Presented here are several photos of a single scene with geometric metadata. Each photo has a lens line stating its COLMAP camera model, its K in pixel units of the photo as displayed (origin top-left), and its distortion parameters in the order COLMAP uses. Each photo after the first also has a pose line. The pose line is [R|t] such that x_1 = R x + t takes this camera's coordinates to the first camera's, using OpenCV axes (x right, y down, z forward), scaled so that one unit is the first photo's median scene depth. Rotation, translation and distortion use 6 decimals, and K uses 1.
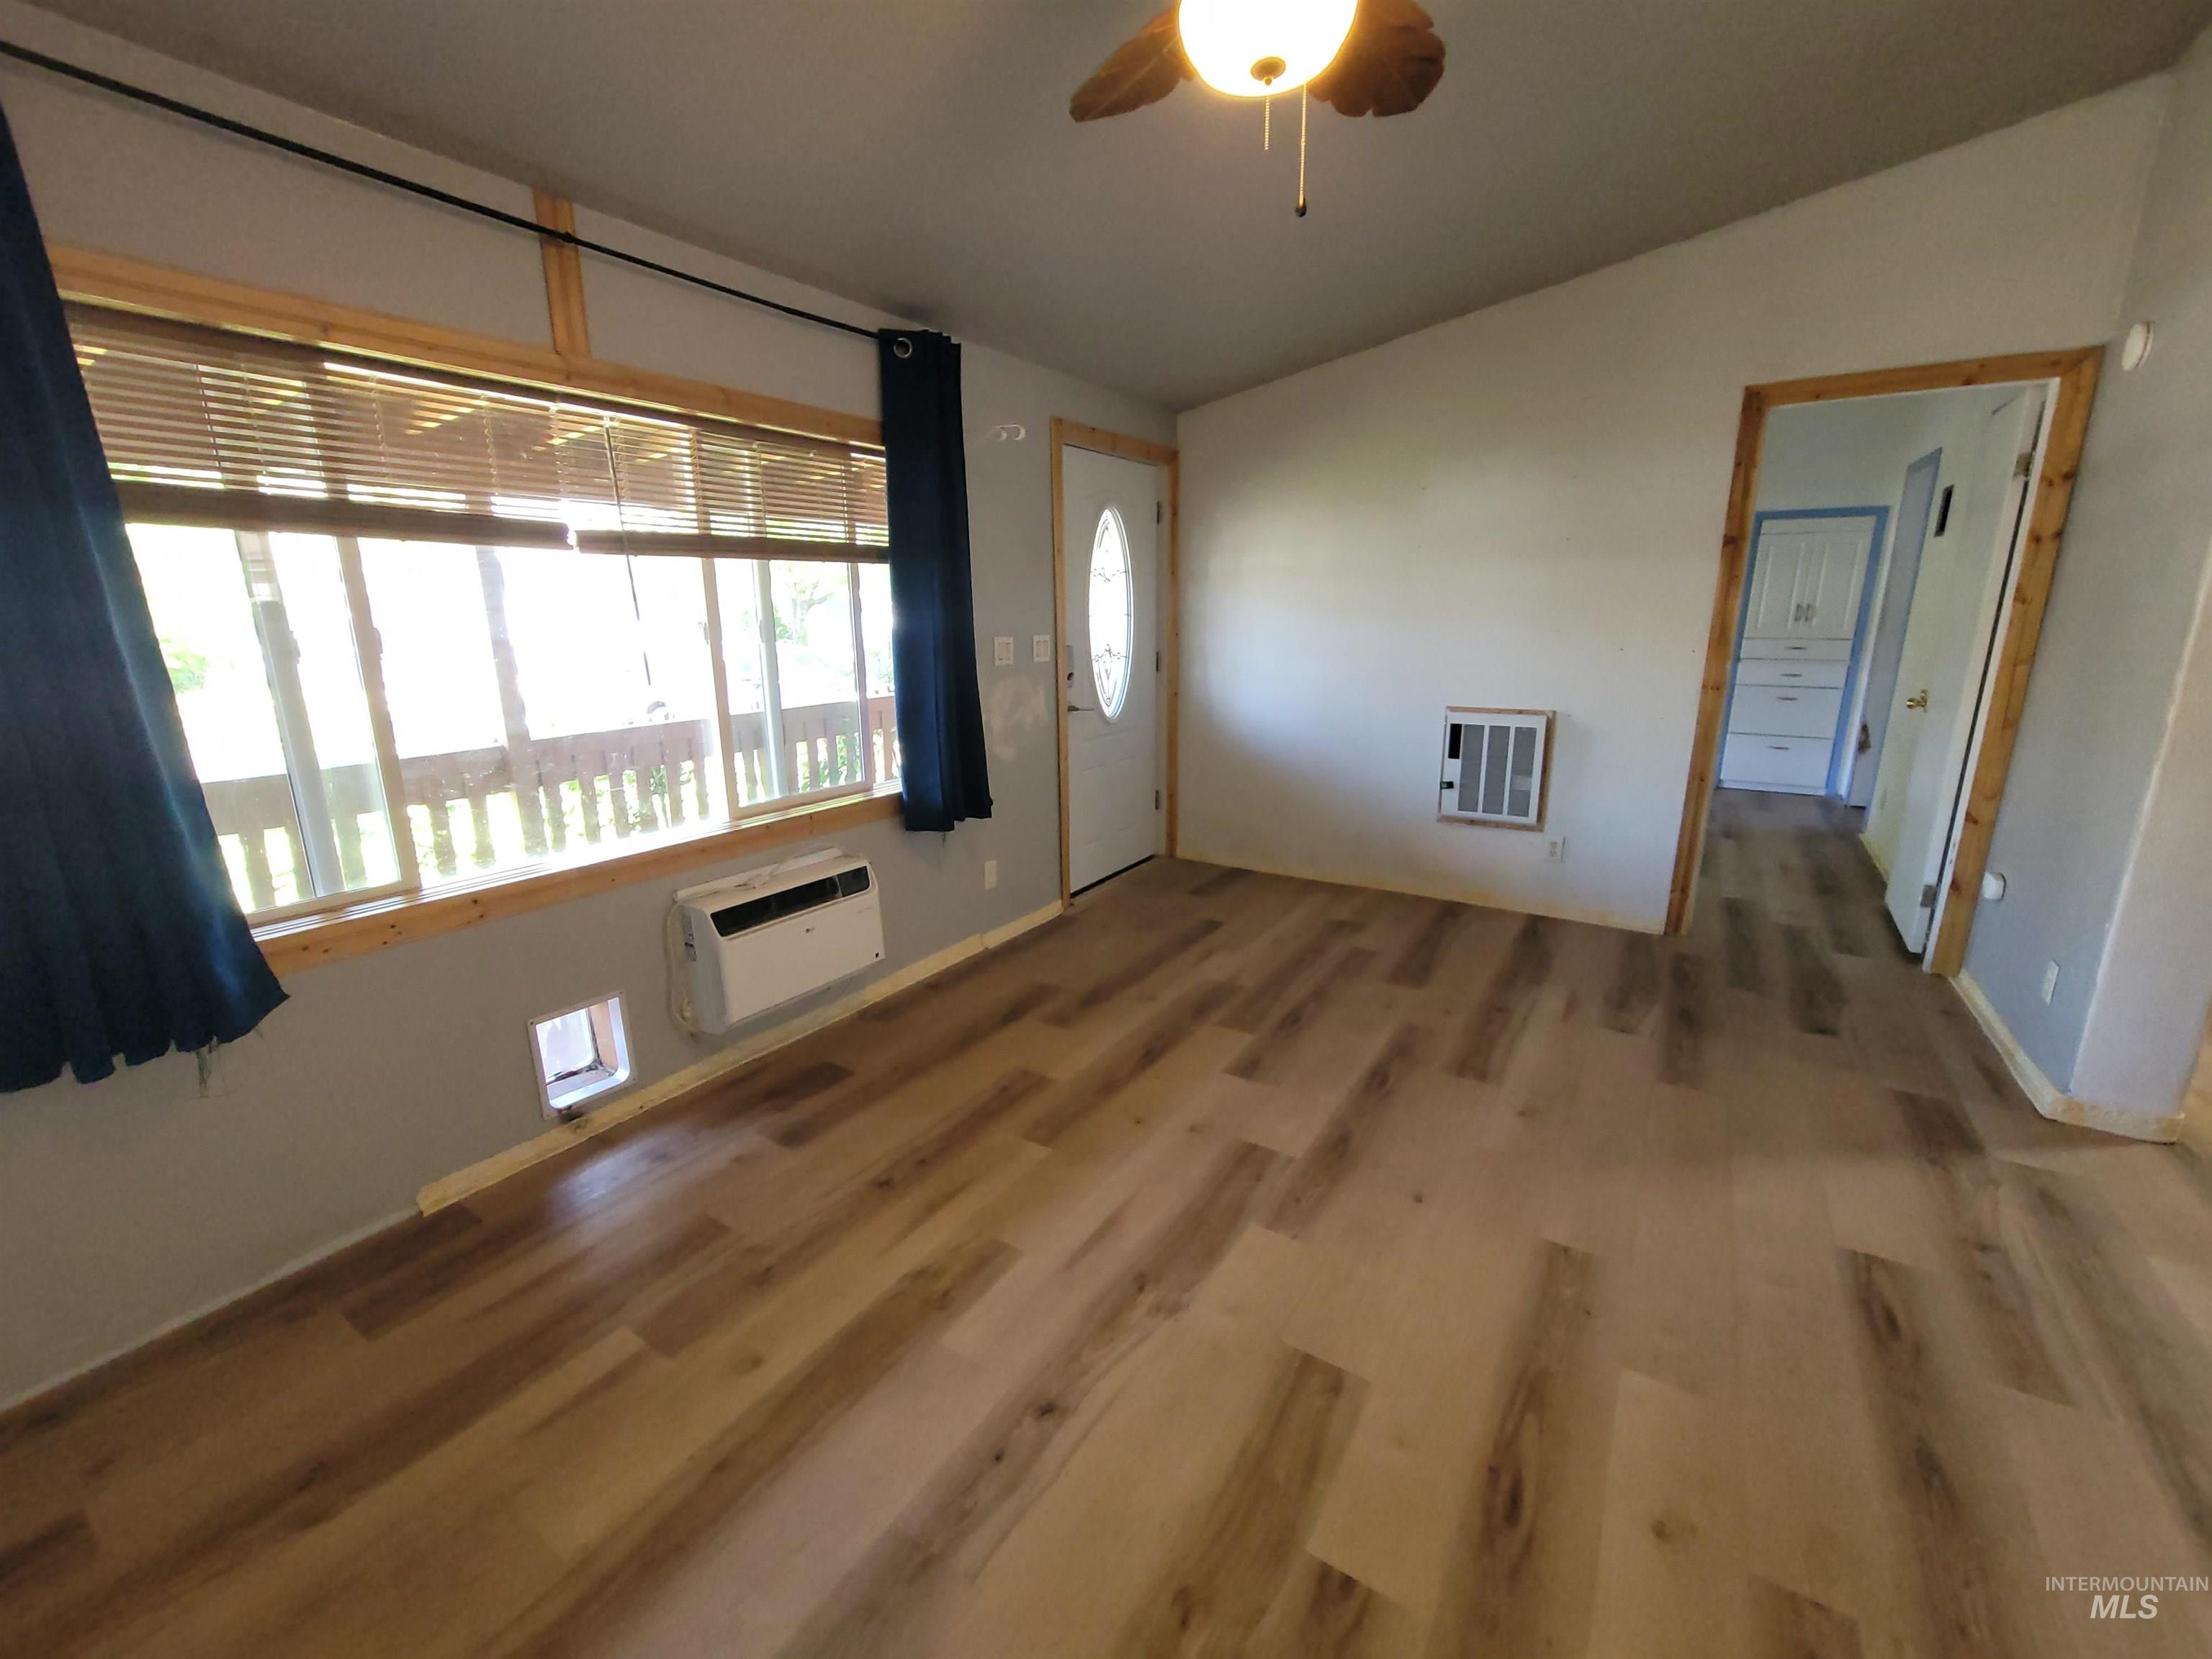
lens RADIAL K [[904.0, 0, 1099.0], [0, 904.0, 827.1], [0, 0, 1]] dist [-0.008269, 0.000029]
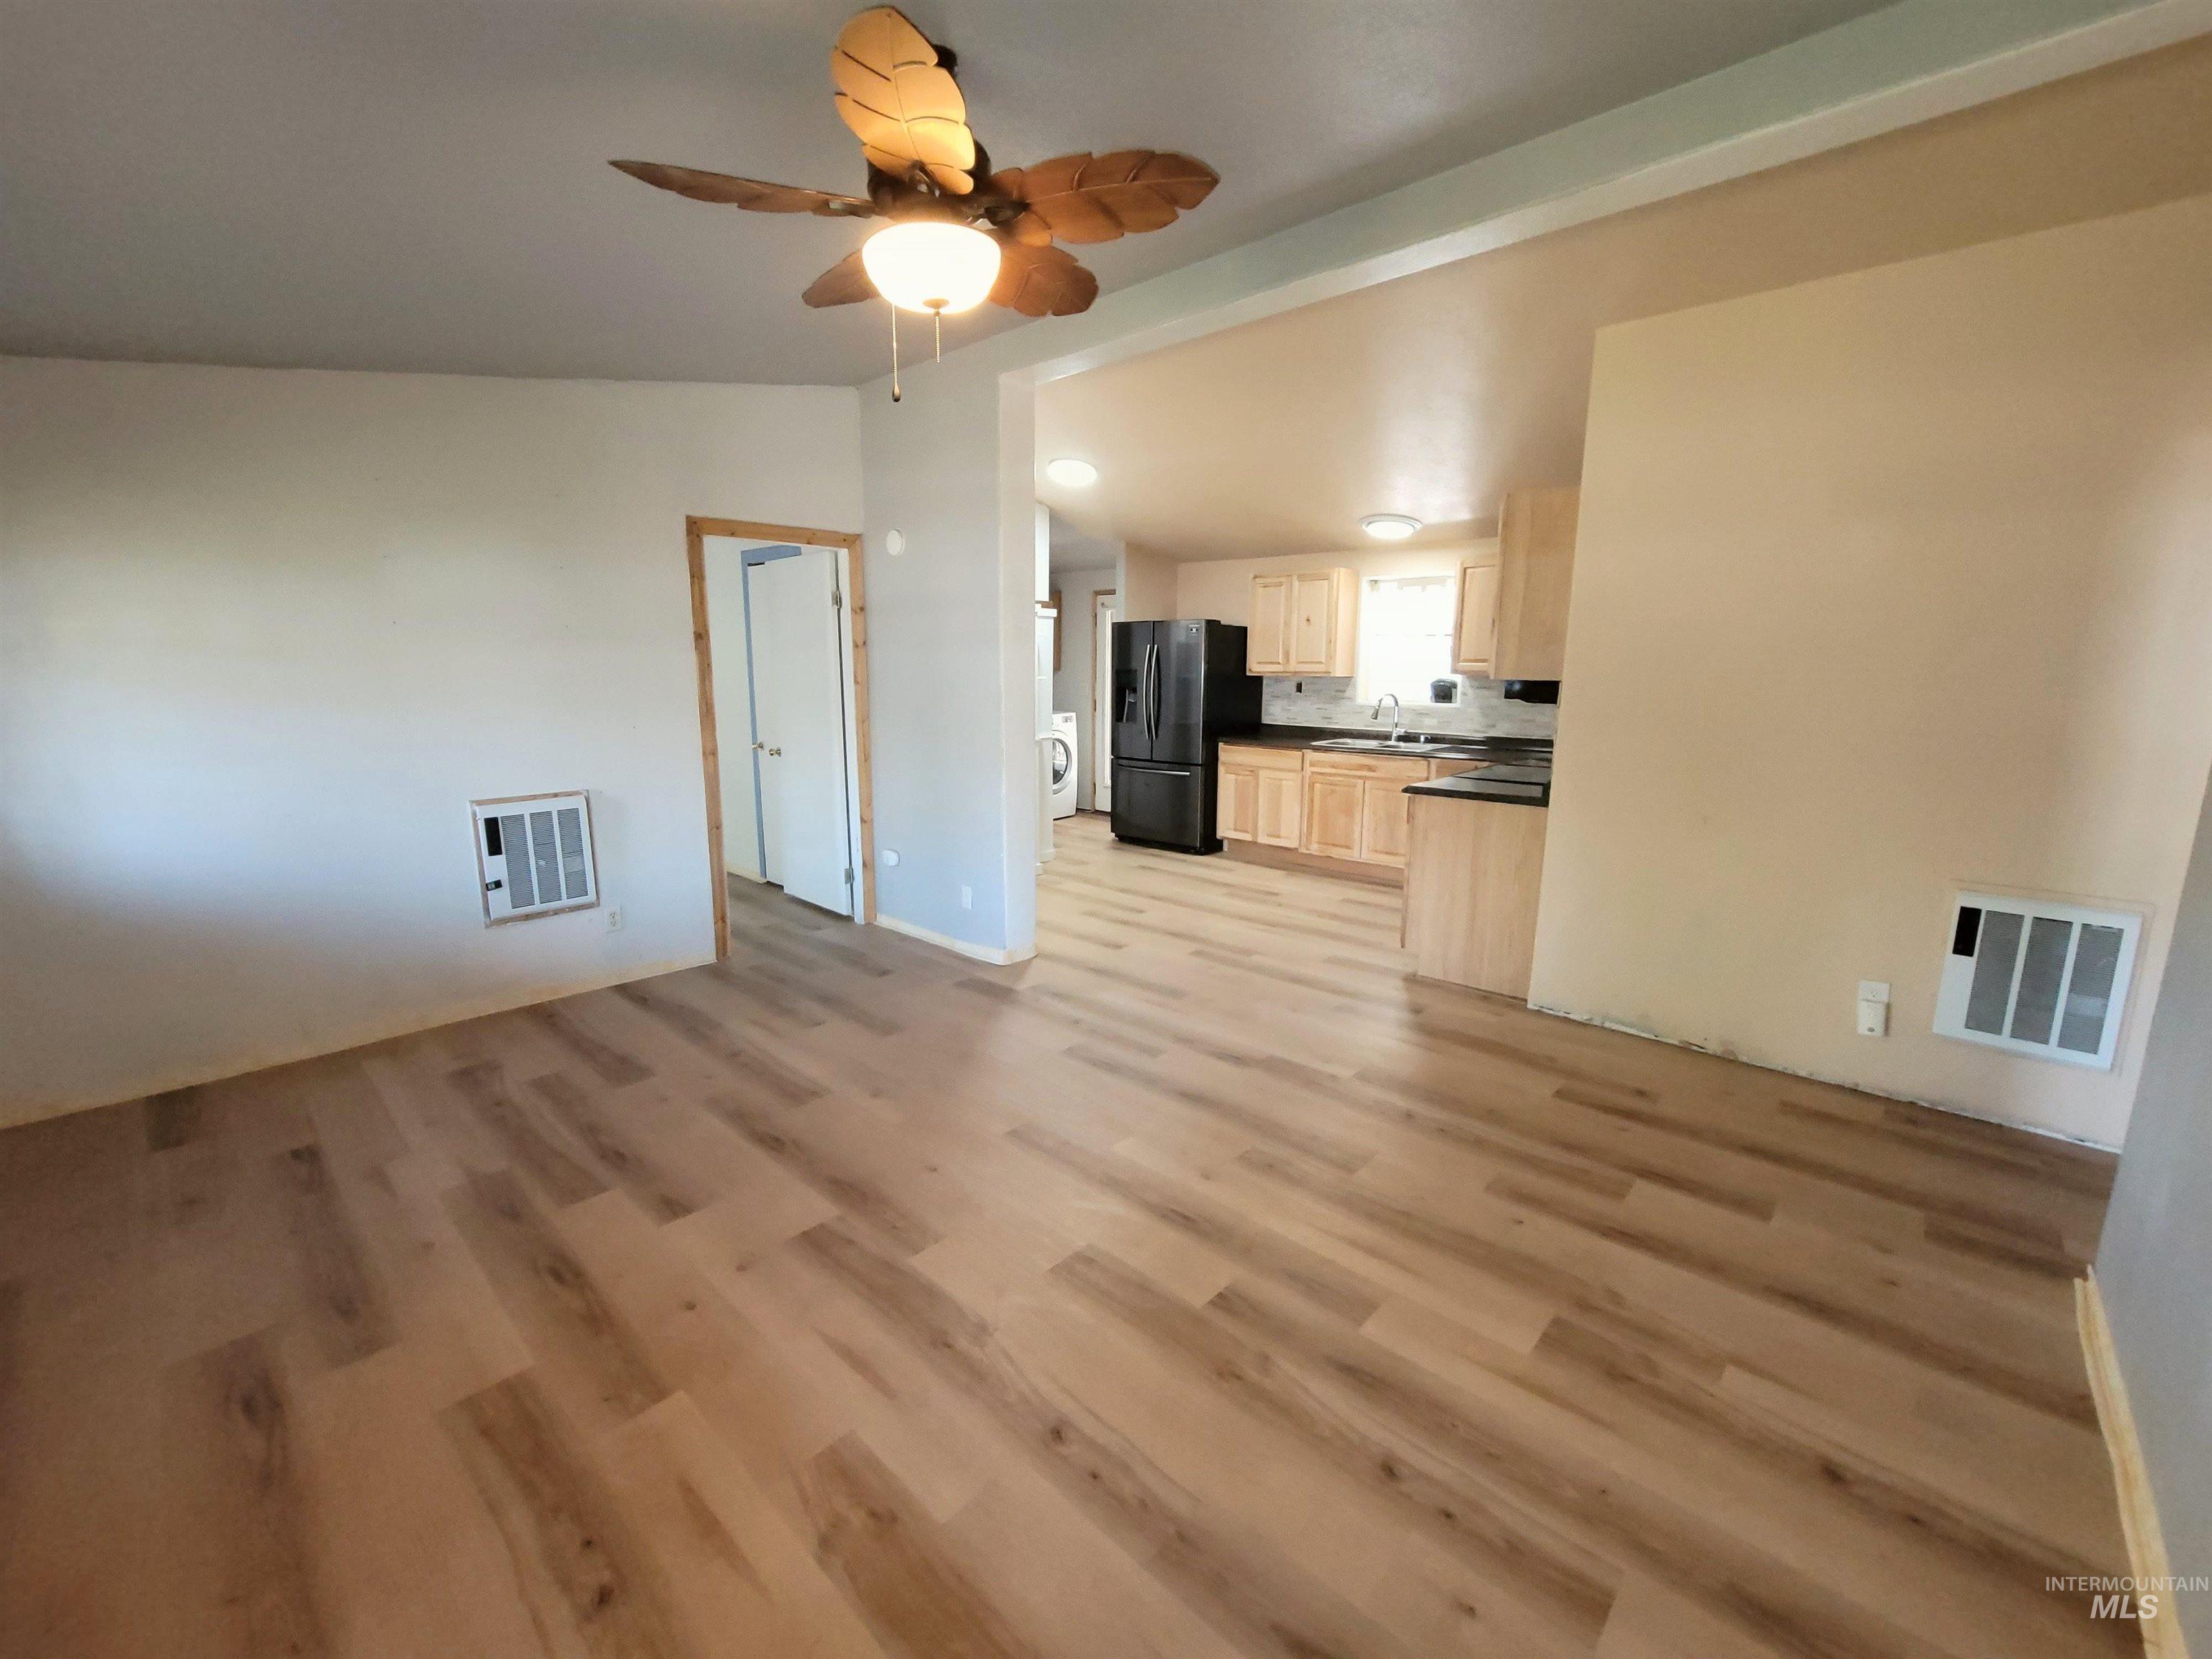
lens RADIAL K [[906.8, 0, 1103.7], [0, 906.8, 825.3], [0, 0, 1]] dist [-0.003106, 0.000181]
pose [[0.174840, -0.162745, 0.971054, -0.526682], [0.229583, 0.965798, 0.120528, -0.101903], [-0.957456, 0.201864, 0.206223, 0.297268]]
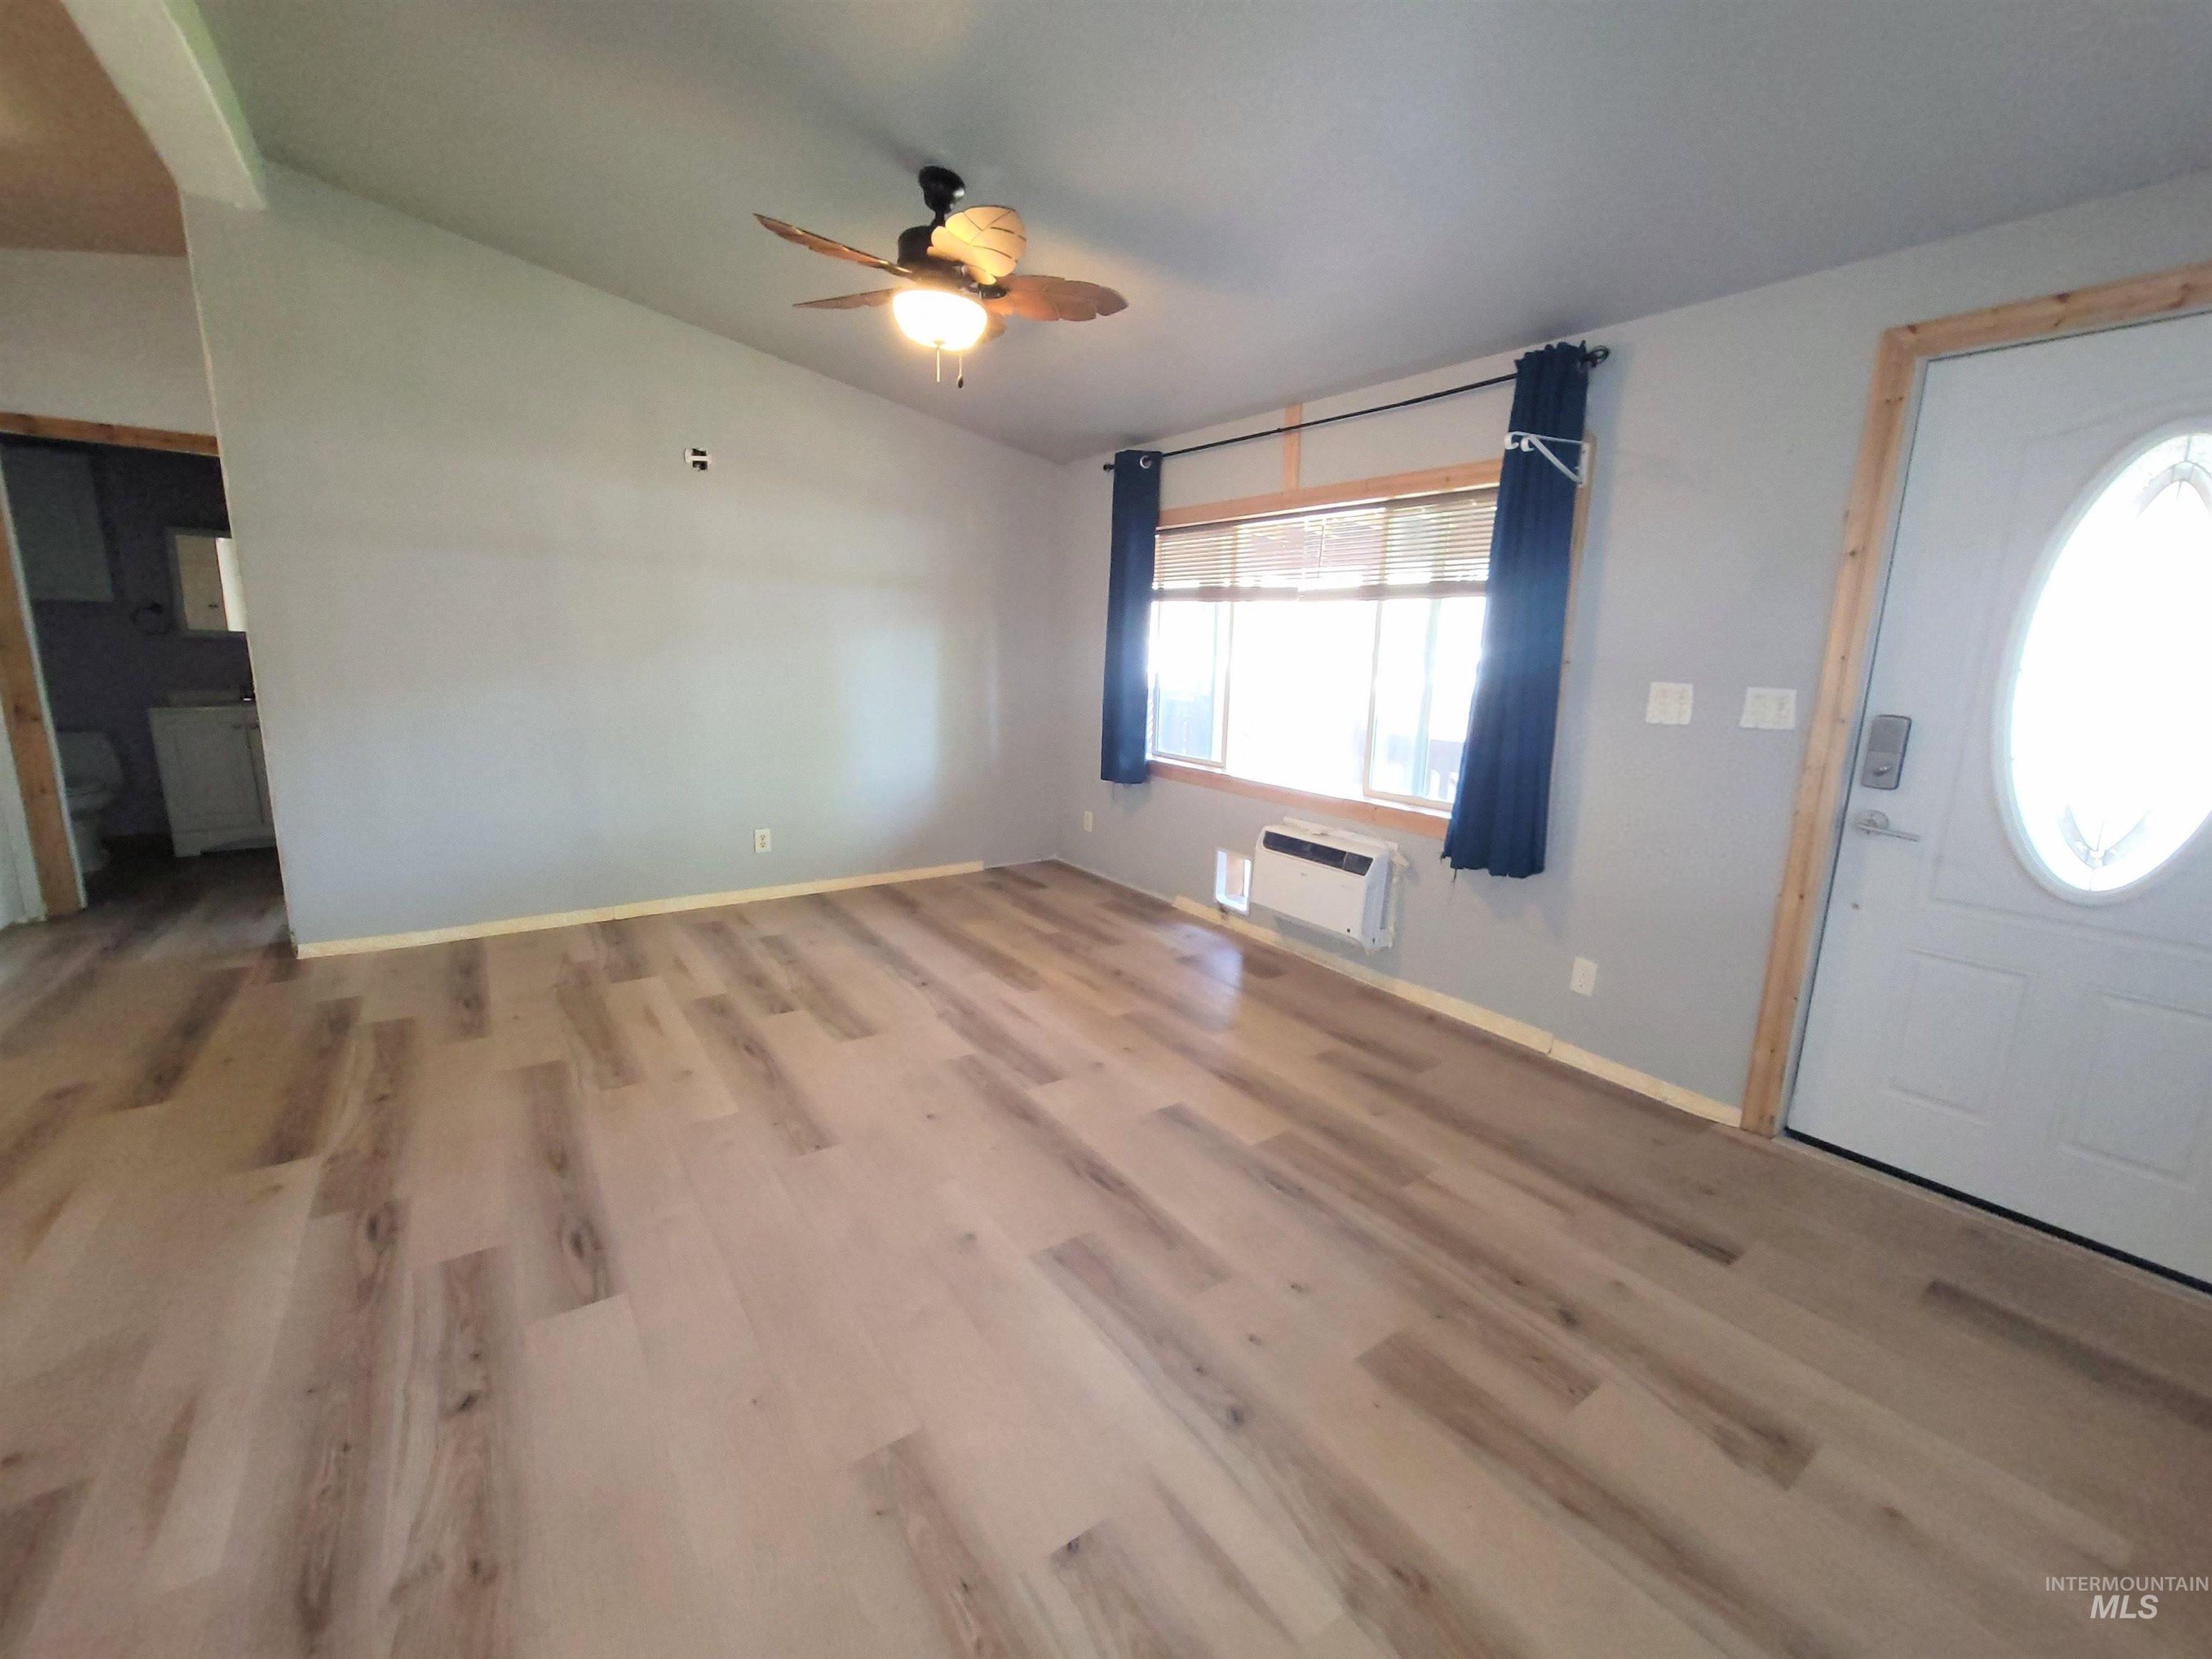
lens RADIAL K [[914.0, 0, 1105.8], [0, 914.0, 820.3], [0, 0, 1]] dist [-0.002355, -0.000016]
pose [[-0.372630, 0.175177, -0.911296, 0.919533], [-0.244884, 0.928649, 0.278646, -0.242426], [0.895086, 0.326994, -0.303145, 1.022889]]
